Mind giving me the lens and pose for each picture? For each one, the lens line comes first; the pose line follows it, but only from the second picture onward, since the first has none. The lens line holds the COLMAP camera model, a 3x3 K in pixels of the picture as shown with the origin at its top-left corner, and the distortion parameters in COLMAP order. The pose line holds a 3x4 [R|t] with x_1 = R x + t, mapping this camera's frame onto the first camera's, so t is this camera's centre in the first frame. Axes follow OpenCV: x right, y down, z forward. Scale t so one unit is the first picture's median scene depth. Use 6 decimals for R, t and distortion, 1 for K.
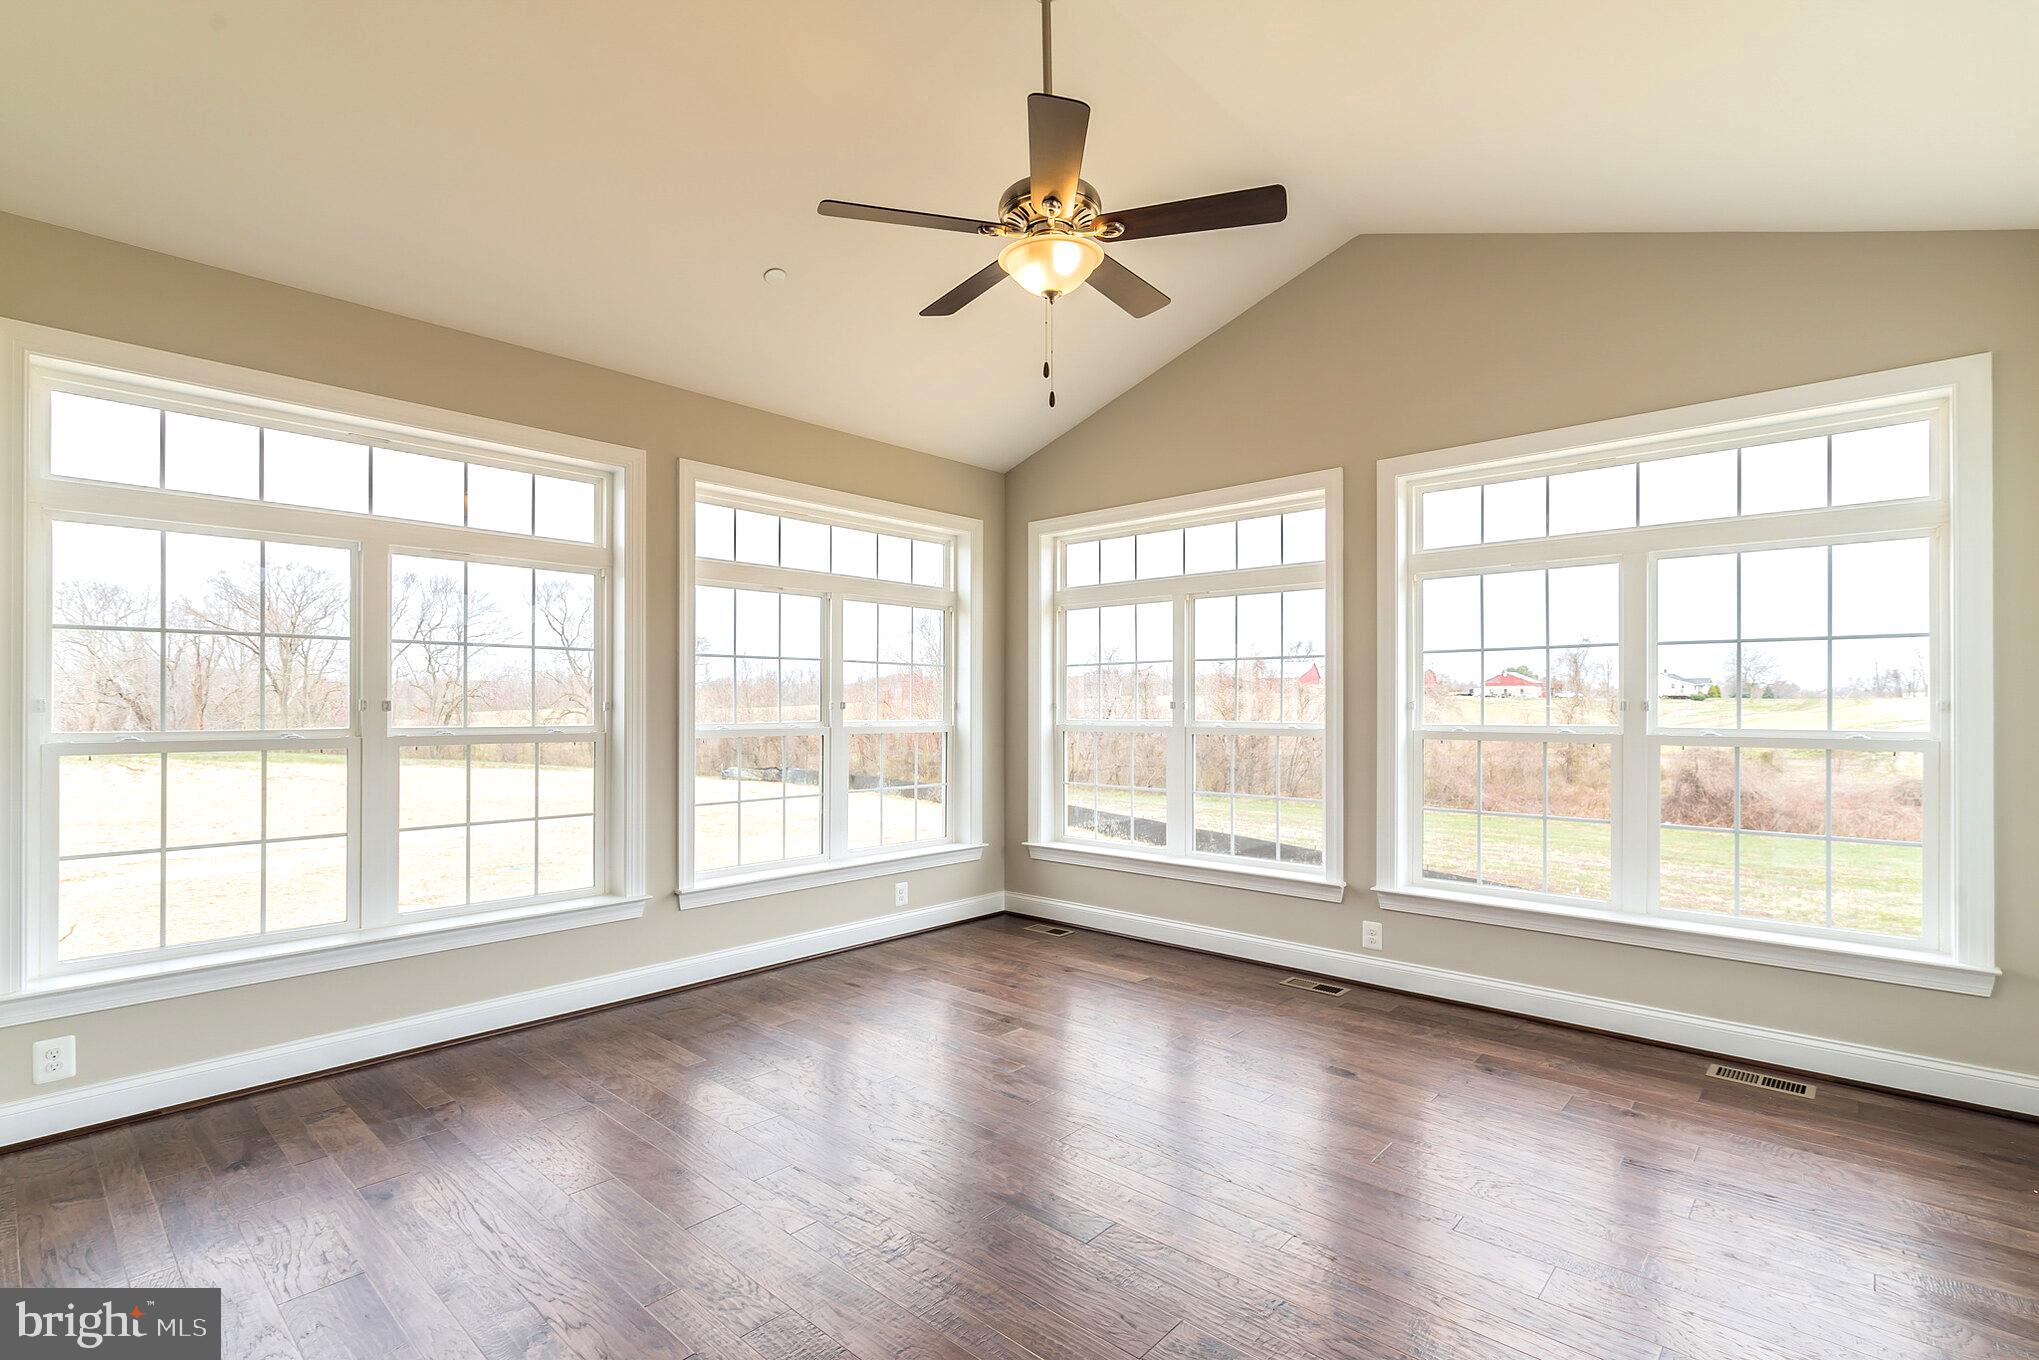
lens RADIAL K [[912.4, 0, 1016.1], [0, 912.4, 703.7], [0, 0, 1]] dist [0.000018, -0.000006]
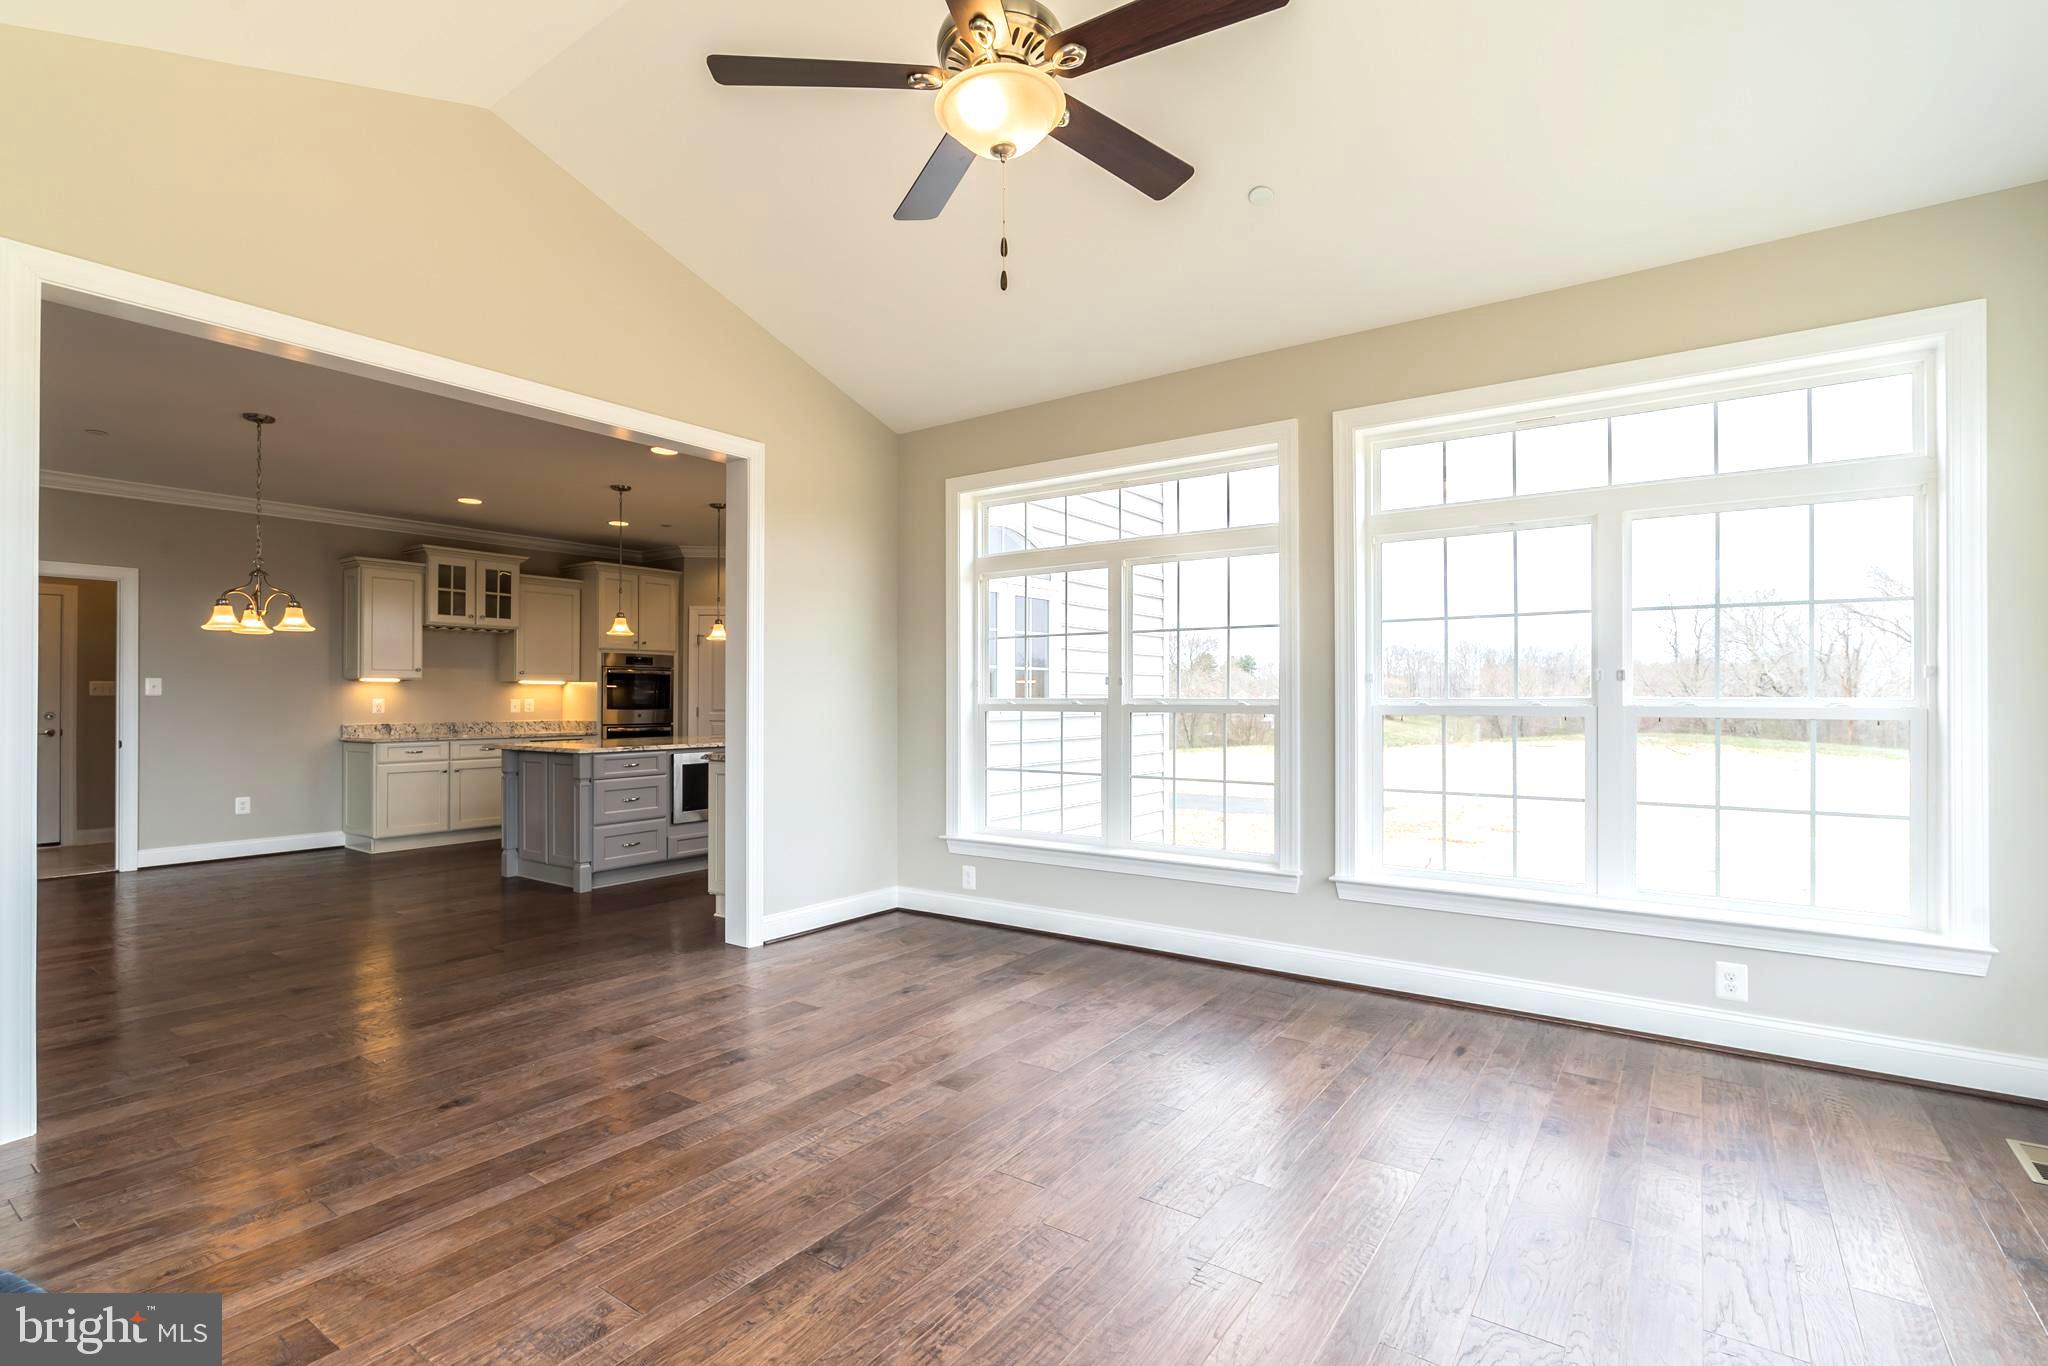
lens RADIAL K [[955.0, 0, 1024.0], [0, 955.0, 683.0], [0, 0, 1]] dist [0.022907, -0.000185]
pose [[0.152269, -0.007325, -0.988312, 0.558930], [0.008749, 0.999943, -0.006064, 0.010545], [0.988300, -0.007723, 0.152324, 0.545547]]
